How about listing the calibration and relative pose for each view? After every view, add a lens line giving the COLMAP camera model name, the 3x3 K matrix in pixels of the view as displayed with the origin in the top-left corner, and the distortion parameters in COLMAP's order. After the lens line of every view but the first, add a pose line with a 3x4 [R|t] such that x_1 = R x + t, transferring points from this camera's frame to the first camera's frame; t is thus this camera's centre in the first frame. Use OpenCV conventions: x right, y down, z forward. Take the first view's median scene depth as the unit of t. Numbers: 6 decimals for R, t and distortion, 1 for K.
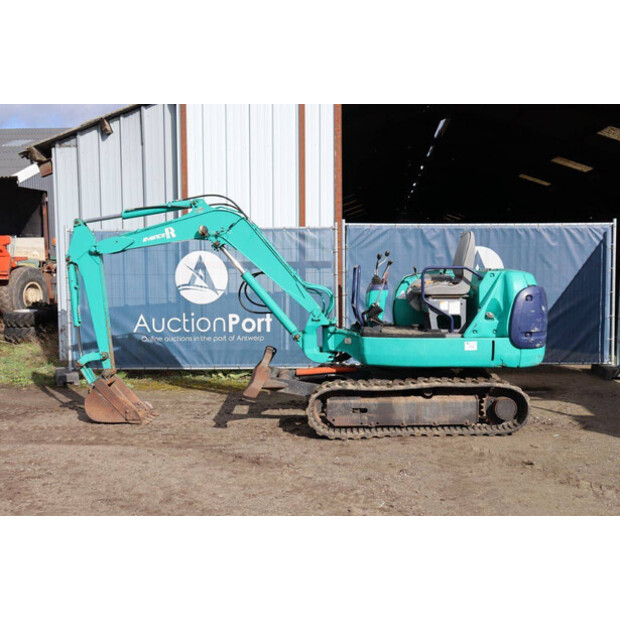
lens RADIAL K [[719.6, 0, 310.0], [0, 719.6, 310.0], [0, 0, 1]] dist [-0.015981, 0.010363]
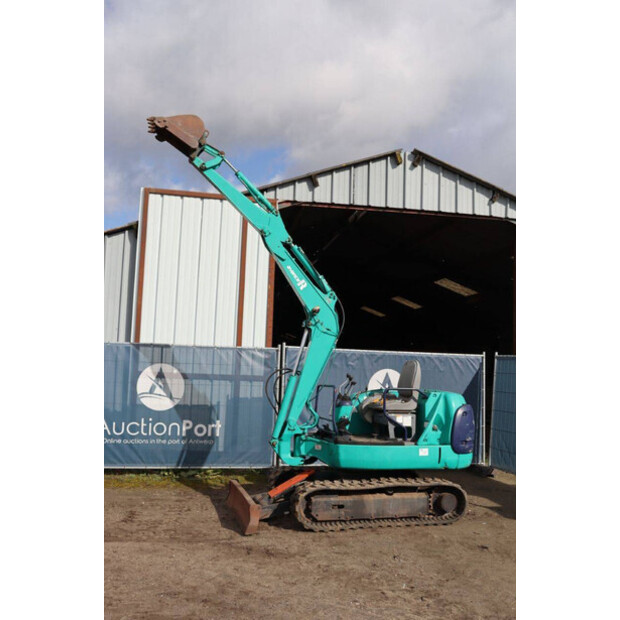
lens RADIAL K [[619.1, 0, 310.0], [0, 619.1, 310.0], [0, 0, 1]] dist [-0.083729, 0.106751]
pose [[0.968473, 0.059957, 0.241794, -0.226371], [-0.019882, 0.986112, -0.164886, -0.012865], [-0.248322, 0.154880, 0.956216, -0.019120]]
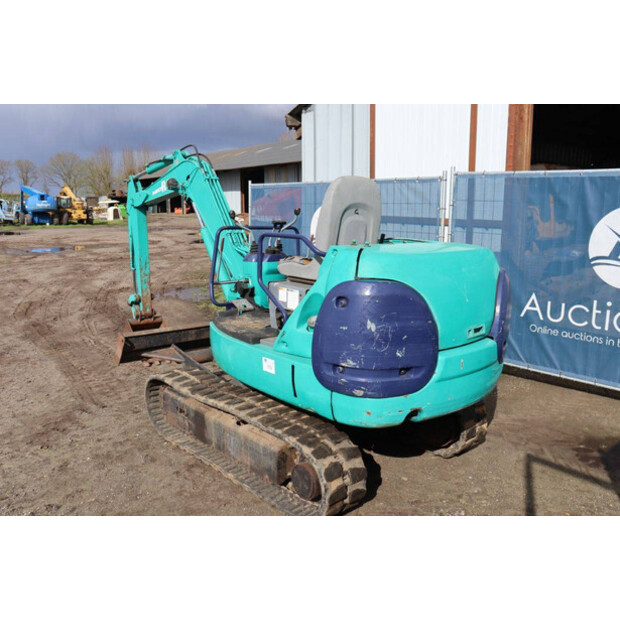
lens RADIAL K [[546.6, 0, 310.0], [0, 546.6, 310.0], [0, 0, 1]] dist [-0.092078, 0.002102]
pose [[0.665171, 0.153435, -0.730757, 0.536449], [-0.070553, 0.987196, 0.143059, -0.061010], [0.743351, -0.043601, 0.667479, 0.659894]]
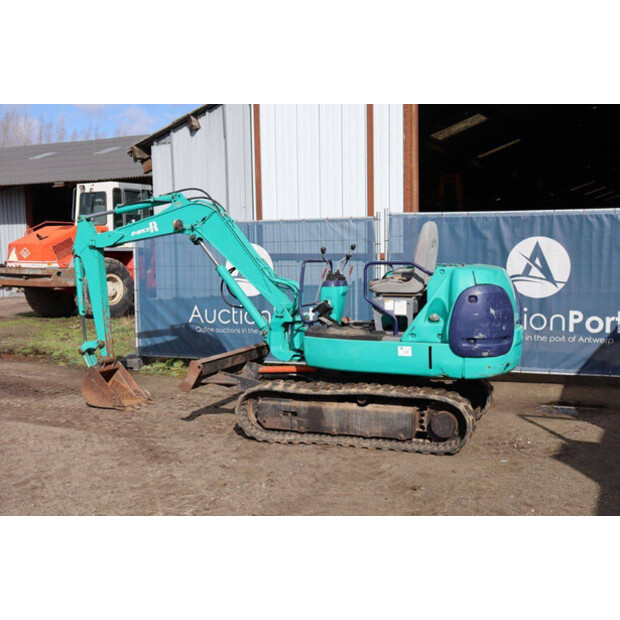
lens RADIAL K [[741.6, 0, 310.0], [0, 741.6, 310.0], [0, 0, 1]] dist [-0.001161, 0.021926]
pose [[0.935018, 0.028025, -0.353491, 0.403053], [-0.023276, 0.999573, 0.017680, -0.013251], [0.353835, -0.008303, 0.935271, 0.091555]]
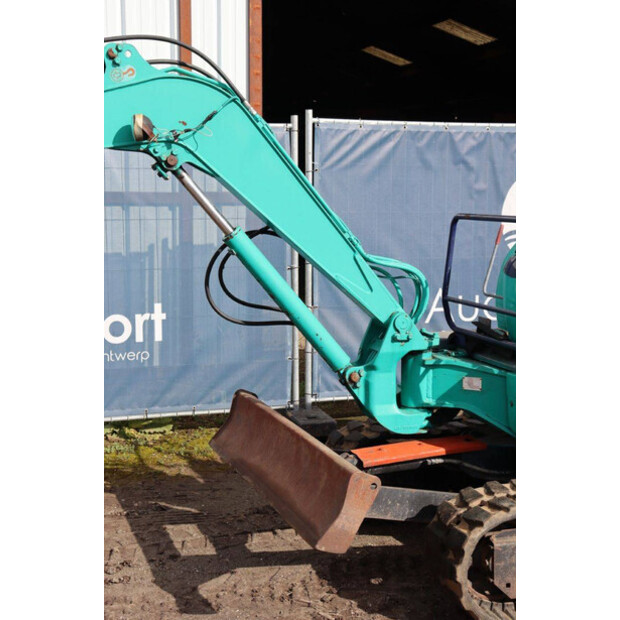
lens RADIAL K [[1046.7, 0, 301.3], [0, 1046.7, 310.0], [0, 0, 1]] dist [0.174591, 0.152119]
pose [[0.950776, -0.028799, 0.308538, -0.252230], [0.010565, 0.998106, 0.060605, -0.044428], [-0.309699, -0.054362, 0.949279, 0.417439]]
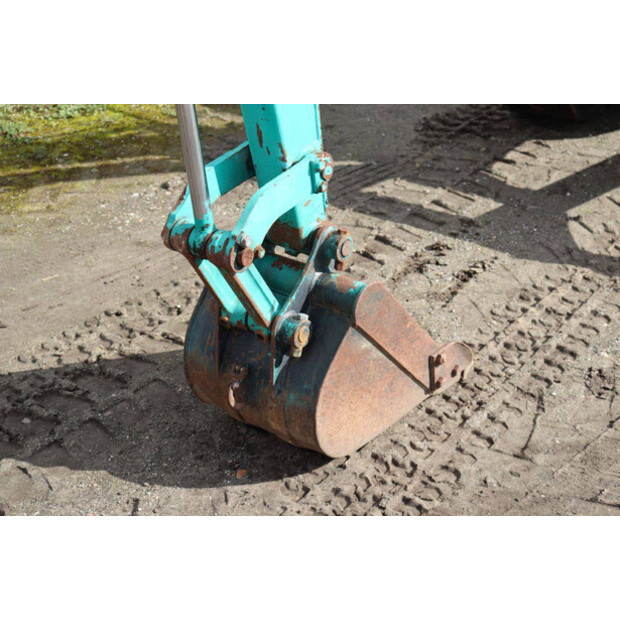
lens RADIAL K [[1122.7, 0, 310.0], [0, 1122.7, 310.0], [0, 0, 1]] dist [0.199789, 0.150614]
pose [[0.596948, -0.397344, 0.696973, -0.553735], [0.075370, 0.892673, 0.444358, -0.047365], [-0.798732, -0.212728, 0.562827, 0.843641]]
